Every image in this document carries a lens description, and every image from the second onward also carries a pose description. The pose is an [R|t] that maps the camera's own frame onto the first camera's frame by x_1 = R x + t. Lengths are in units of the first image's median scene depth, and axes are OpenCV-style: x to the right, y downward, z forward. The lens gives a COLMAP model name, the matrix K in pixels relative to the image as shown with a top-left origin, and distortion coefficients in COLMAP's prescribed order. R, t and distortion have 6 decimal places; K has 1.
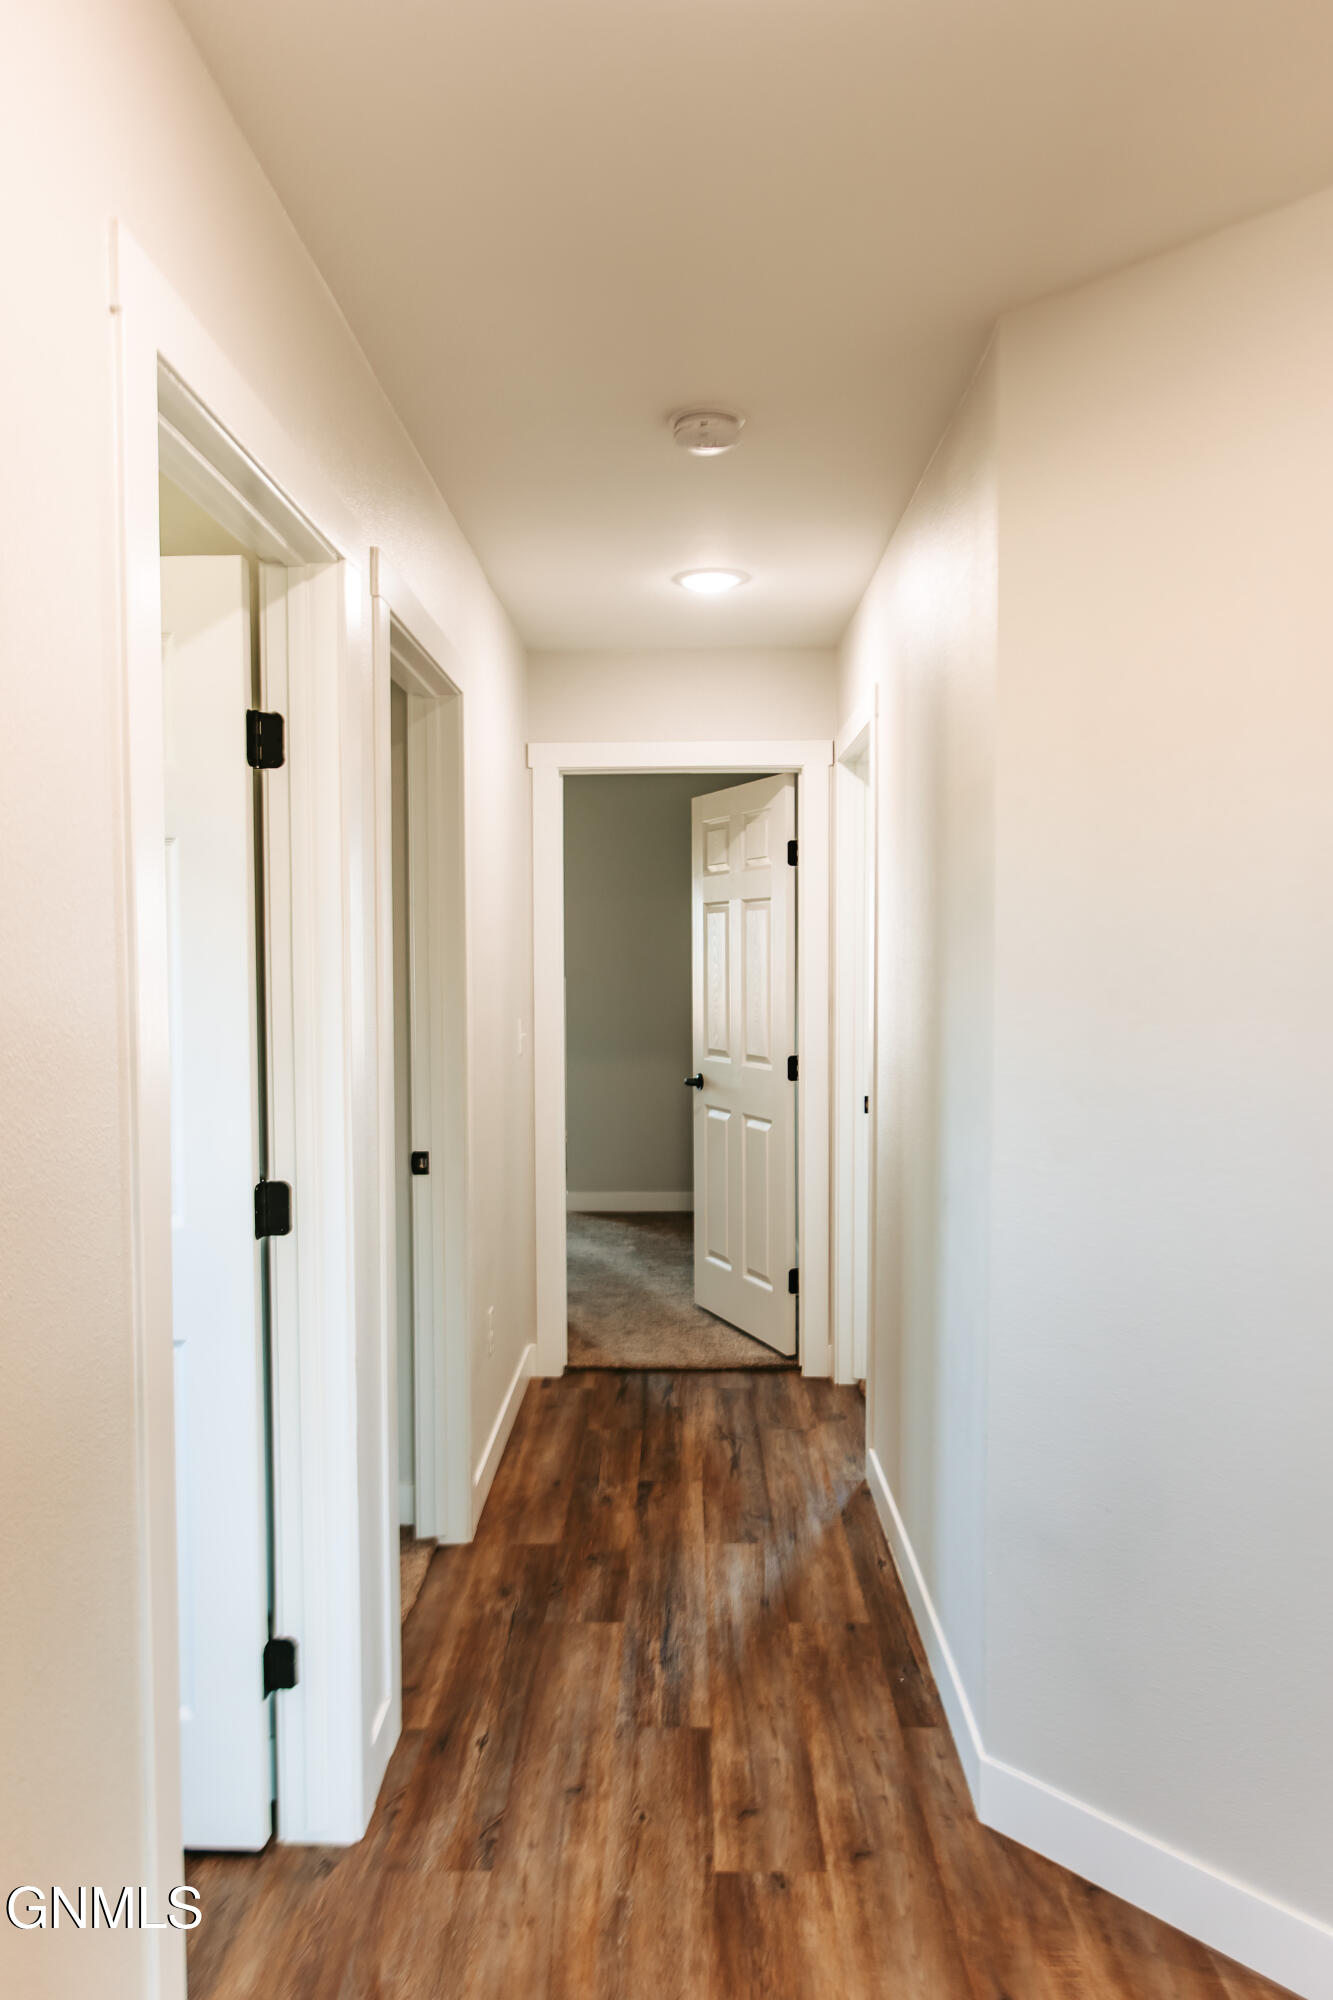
lens RADIAL K [[1427.1, 0, 658.1], [0, 1427.1, 1011.0], [0, 0, 1]] dist [-0.012936, 0.004553]
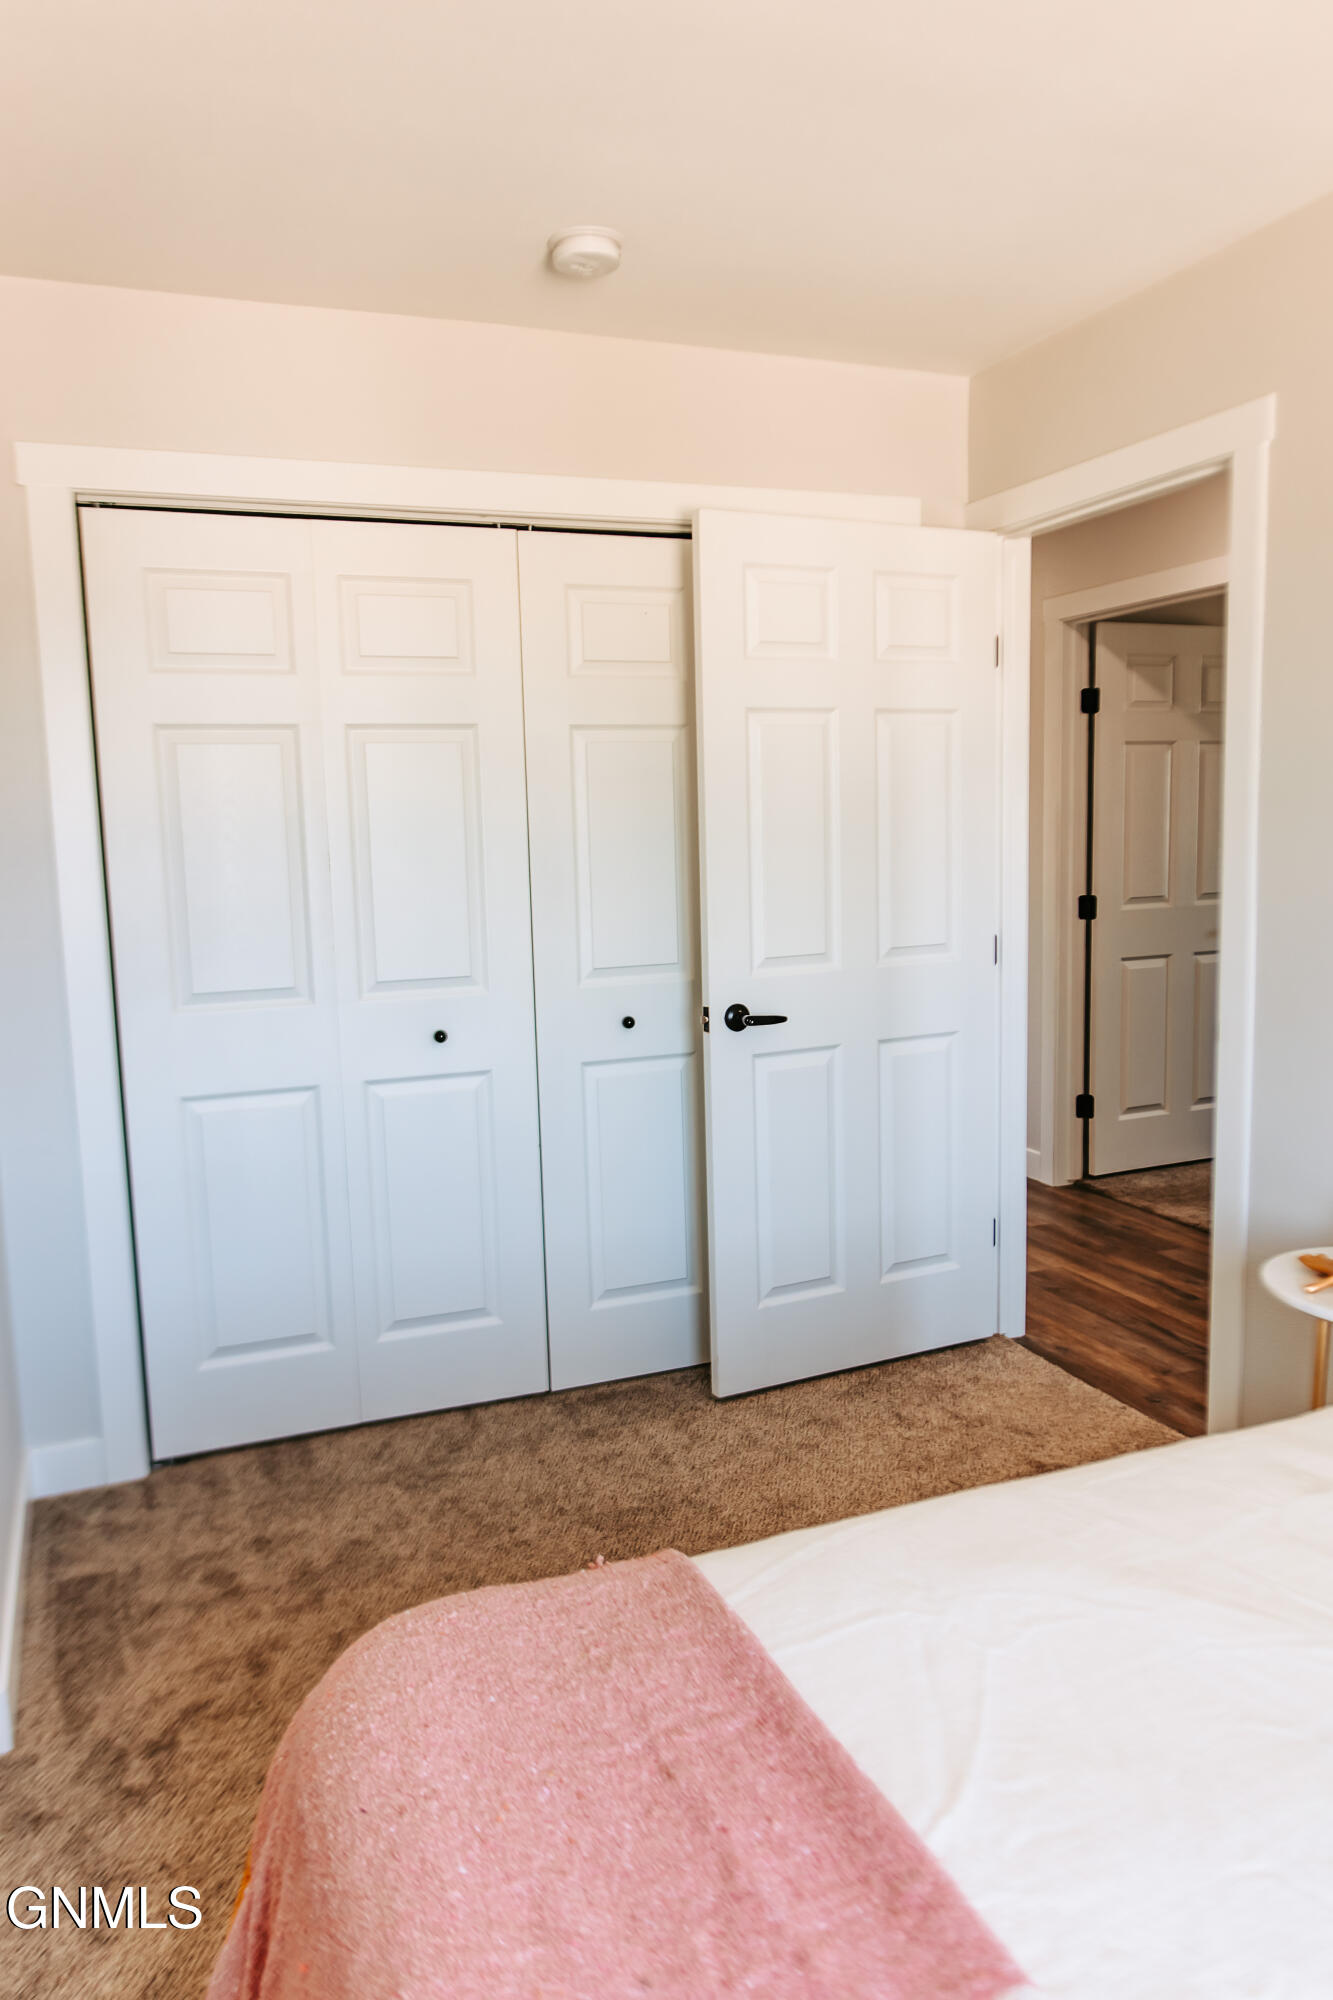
lens RADIAL K [[1427.1, 0, 658.1], [0, 1427.1, 1011.0], [0, 0, 1]] dist [-0.012936, 0.004553]
pose [[-0.926155, 0.079235, -0.368726, 0.774943], [0.015131, 0.984701, 0.173596, -0.072158], [0.376840, 0.155197, -0.913184, 1.888674]]
